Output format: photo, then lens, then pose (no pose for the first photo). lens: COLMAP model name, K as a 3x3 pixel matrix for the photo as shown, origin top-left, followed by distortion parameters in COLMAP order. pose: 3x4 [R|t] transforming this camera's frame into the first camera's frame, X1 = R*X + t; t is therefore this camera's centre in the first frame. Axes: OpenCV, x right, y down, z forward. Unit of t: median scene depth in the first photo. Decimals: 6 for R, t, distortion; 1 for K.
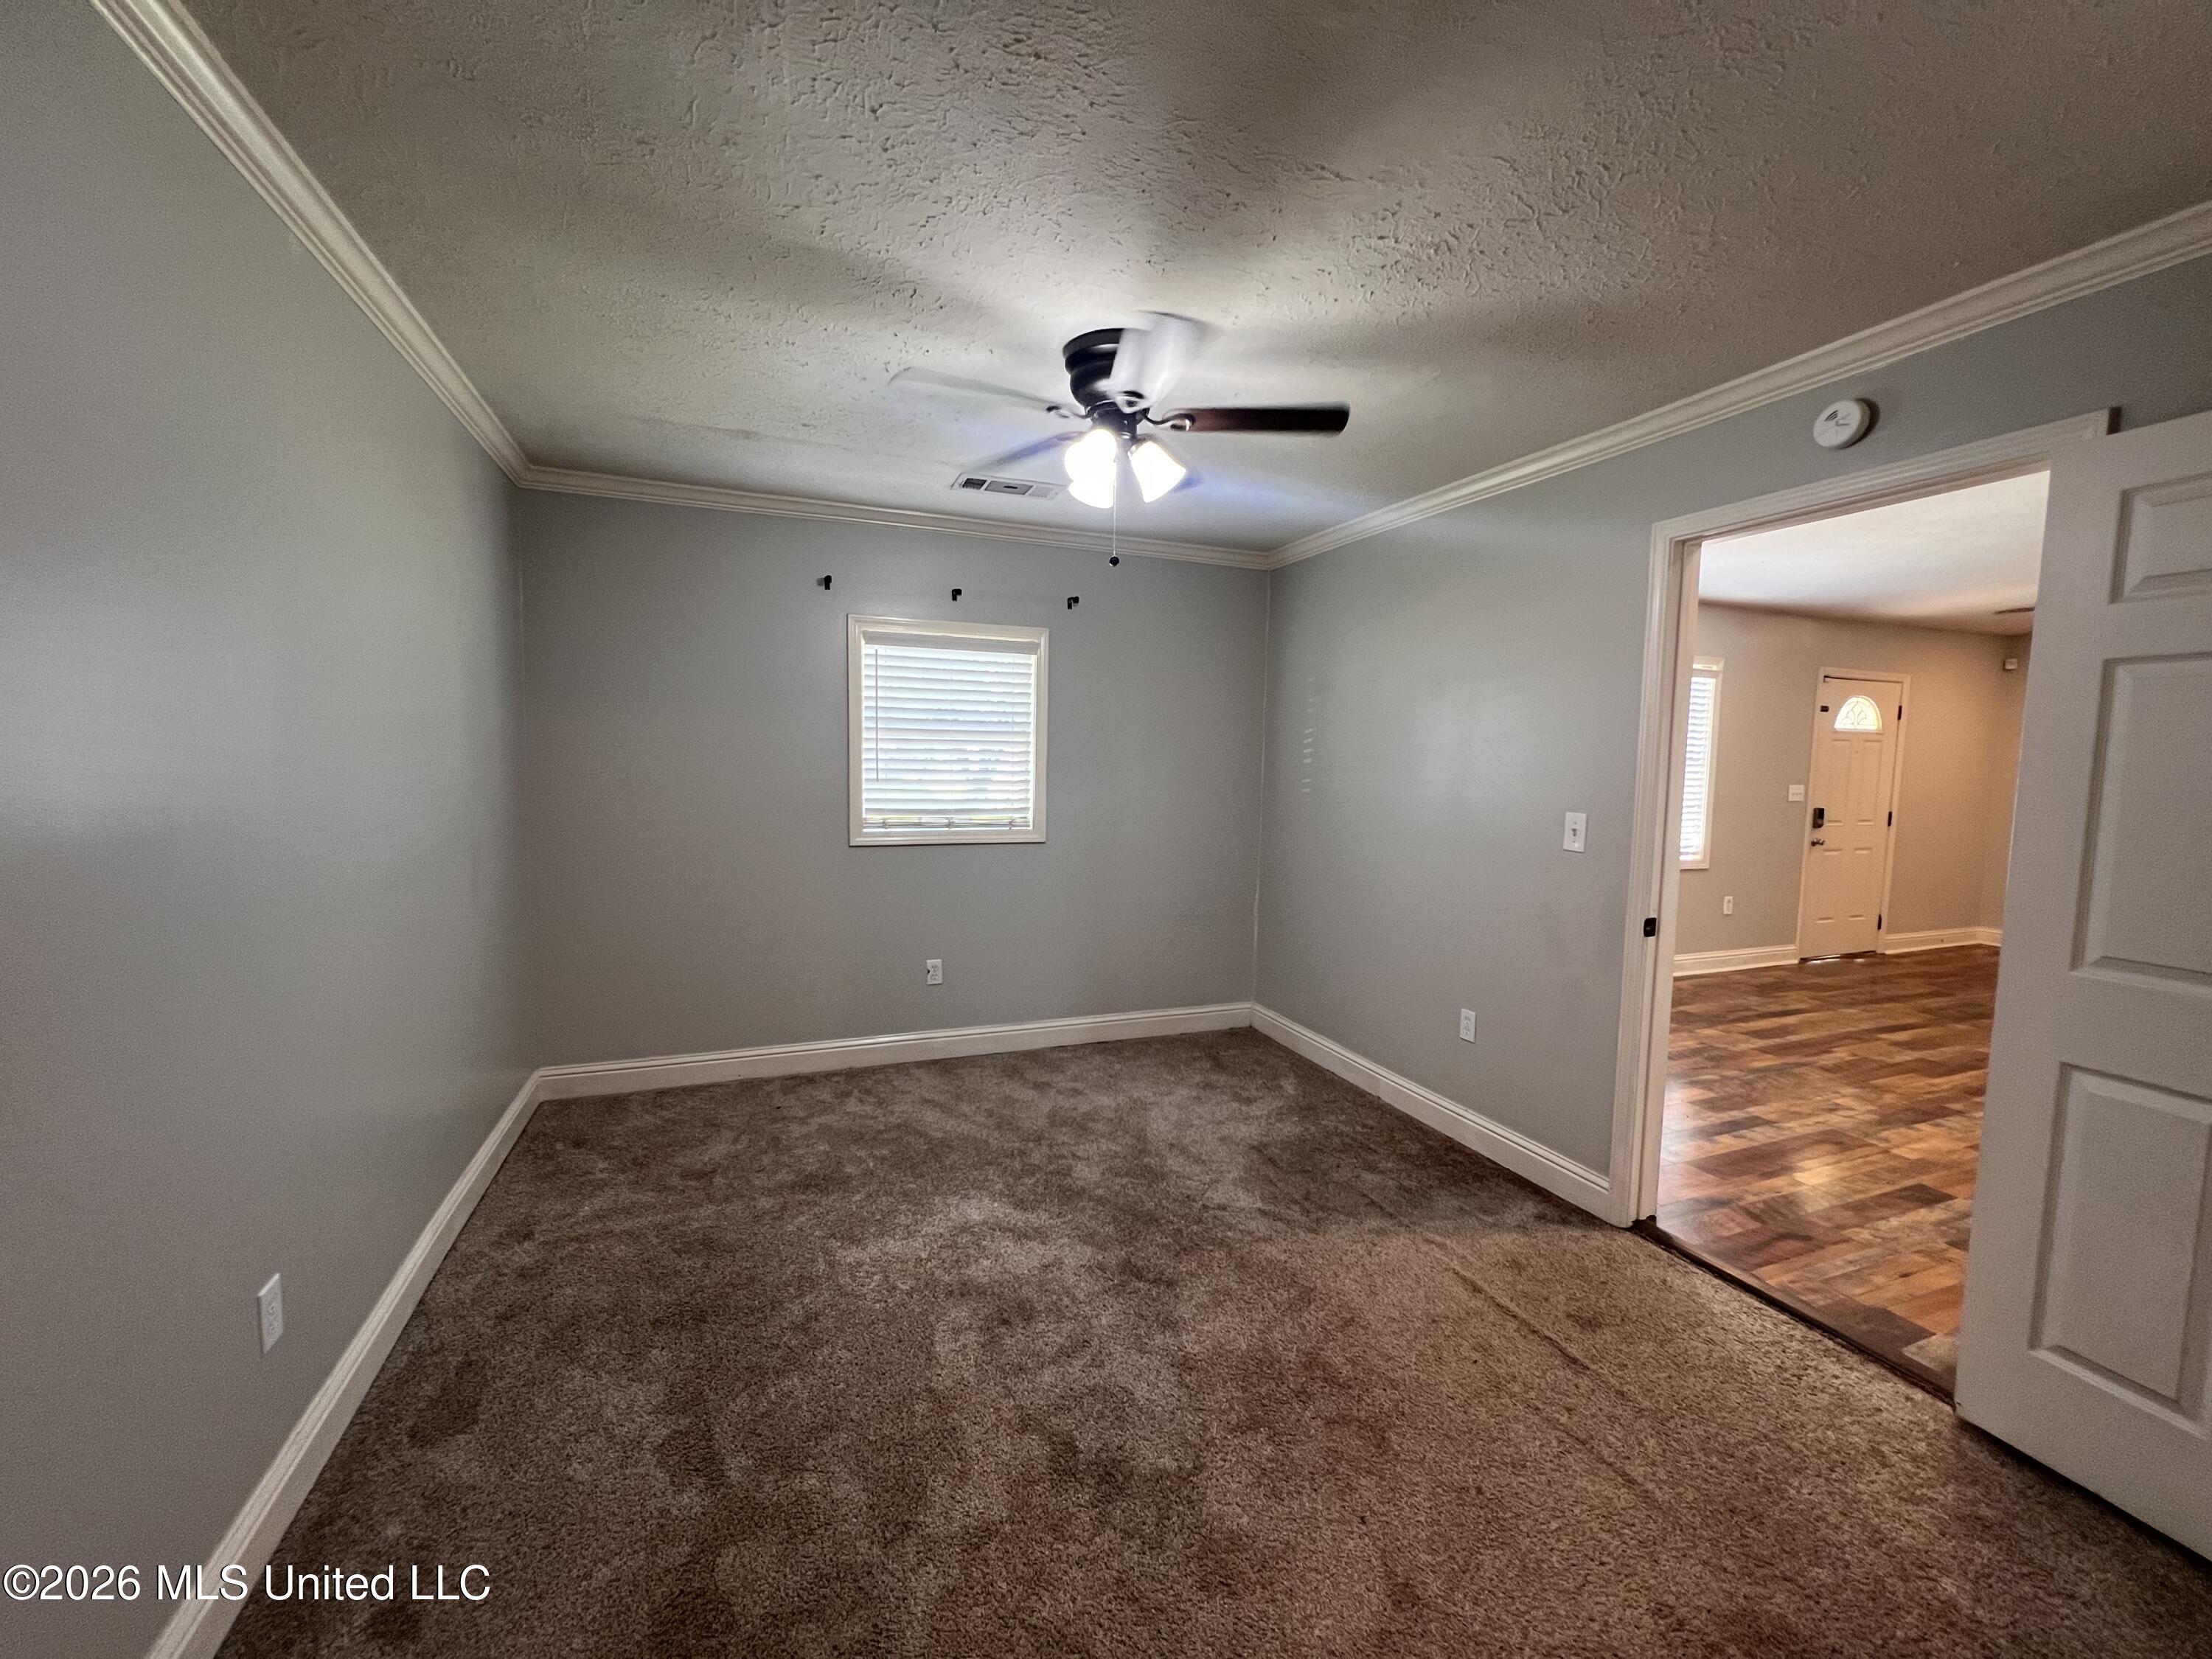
lens RADIAL K [[875.6, 0, 1099.6], [0, 875.6, 828.7], [0, 0, 1]] dist [-0.000742, 0.000144]
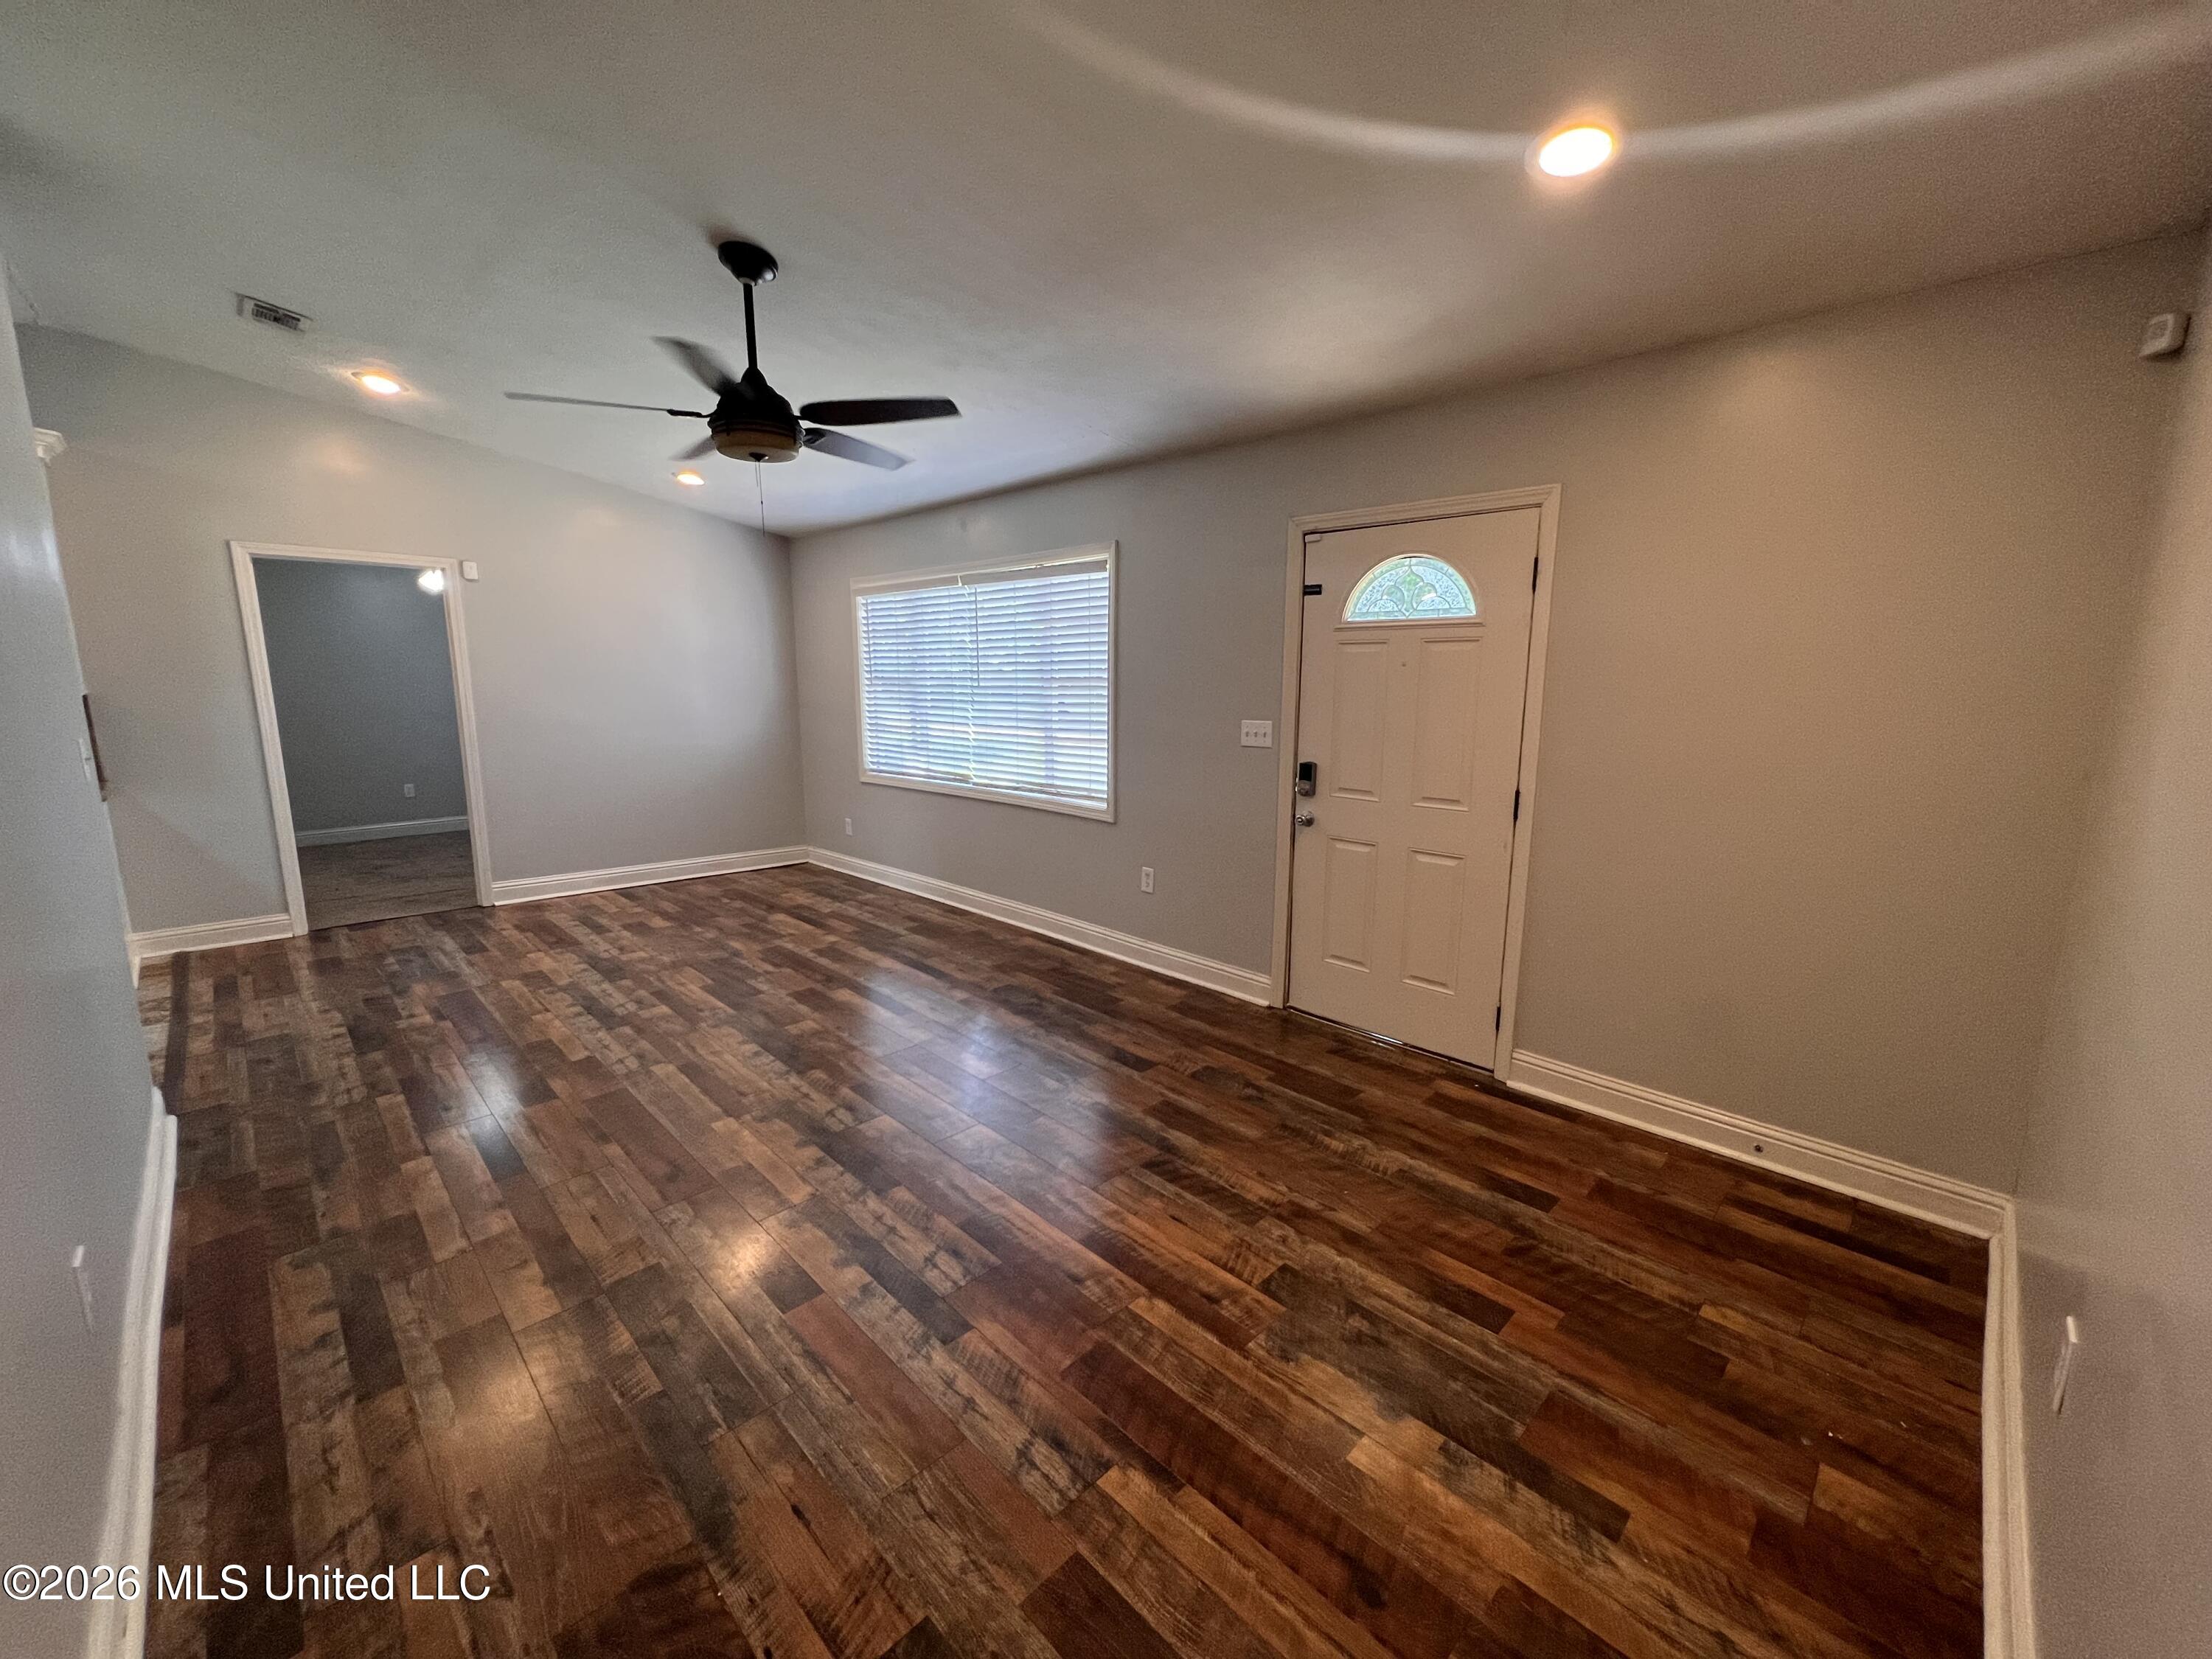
lens RADIAL K [[875.6, 0, 1108.1], [0, 875.6, 821.7], [0, 0, 1]] dist [-0.000742, 0.000144]
pose [[0.404826, 0.139938, -0.903622, 2.110270], [-0.074334, 0.989986, 0.120011, -0.071837], [0.911367, 0.018586, 0.411174, 1.035394]]
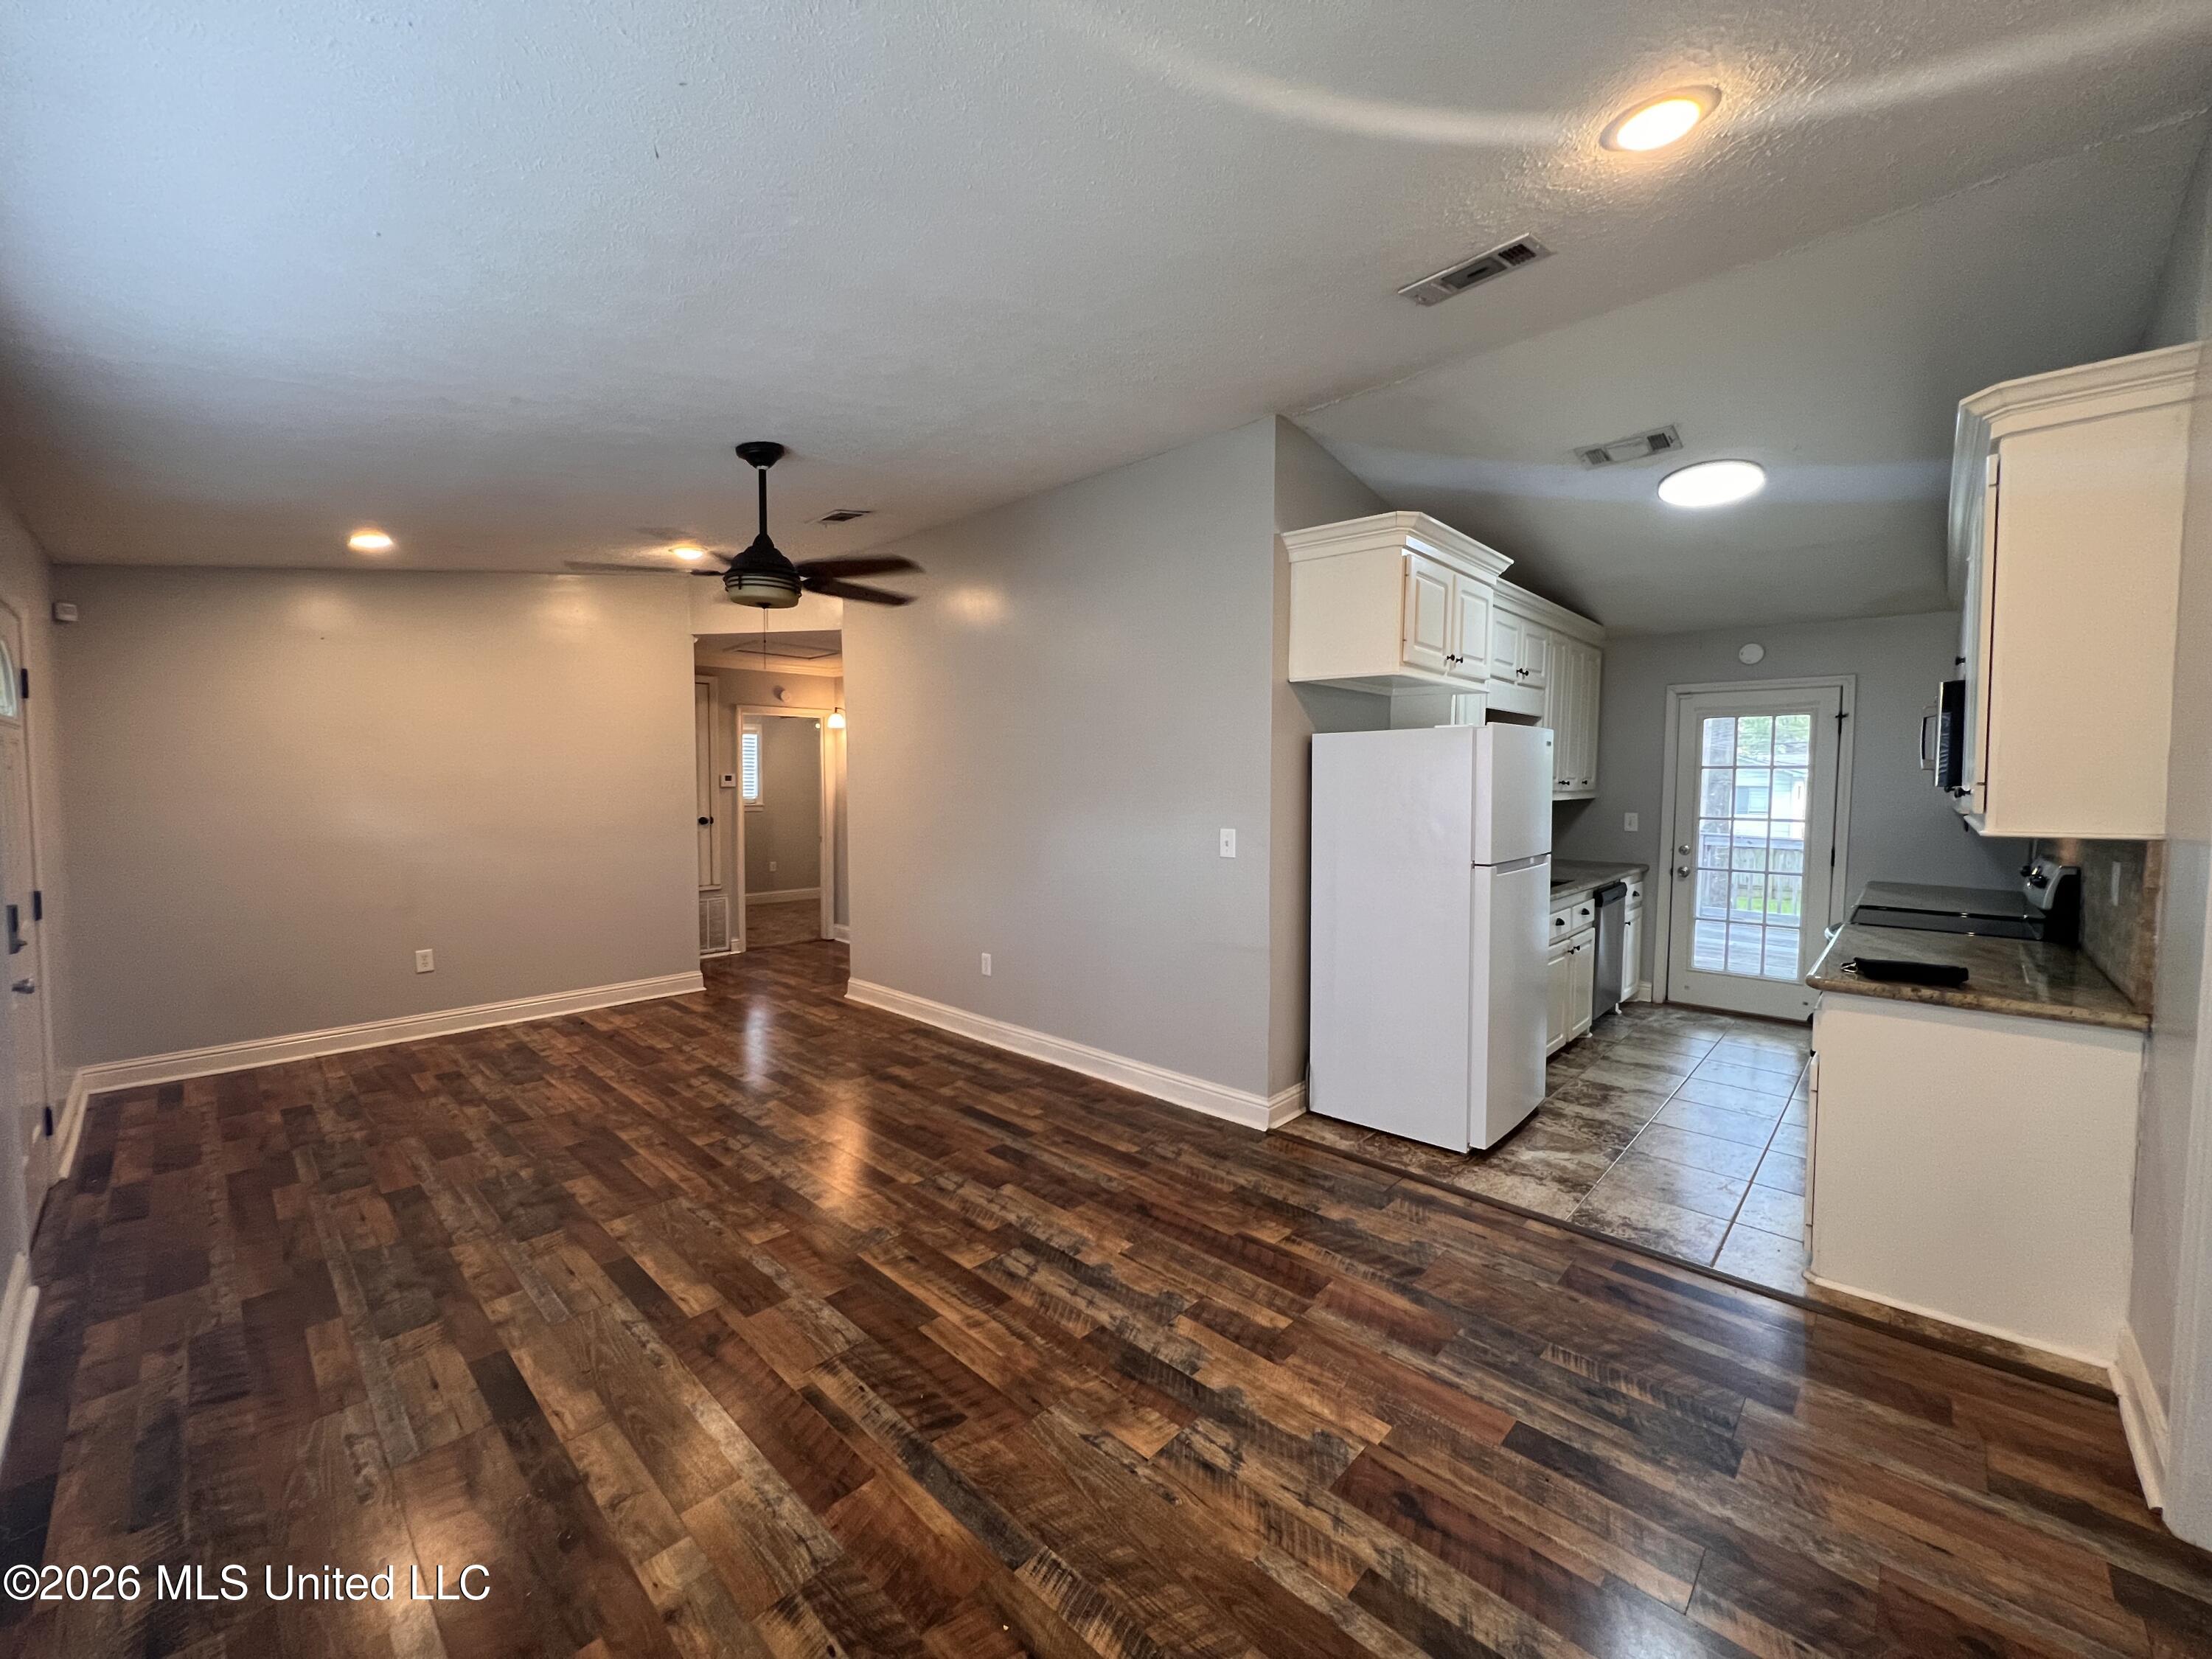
lens RADIAL K [[875.6, 0, 1114.7], [0, 875.6, 832.6], [0, 0, 1]] dist [-0.000742, 0.000144]
pose [[-0.431616, -0.074313, 0.898991, 0.382565], [0.063749, 0.991596, 0.112575, -0.113217], [-0.899802, 0.105899, -0.423252, 1.139735]]
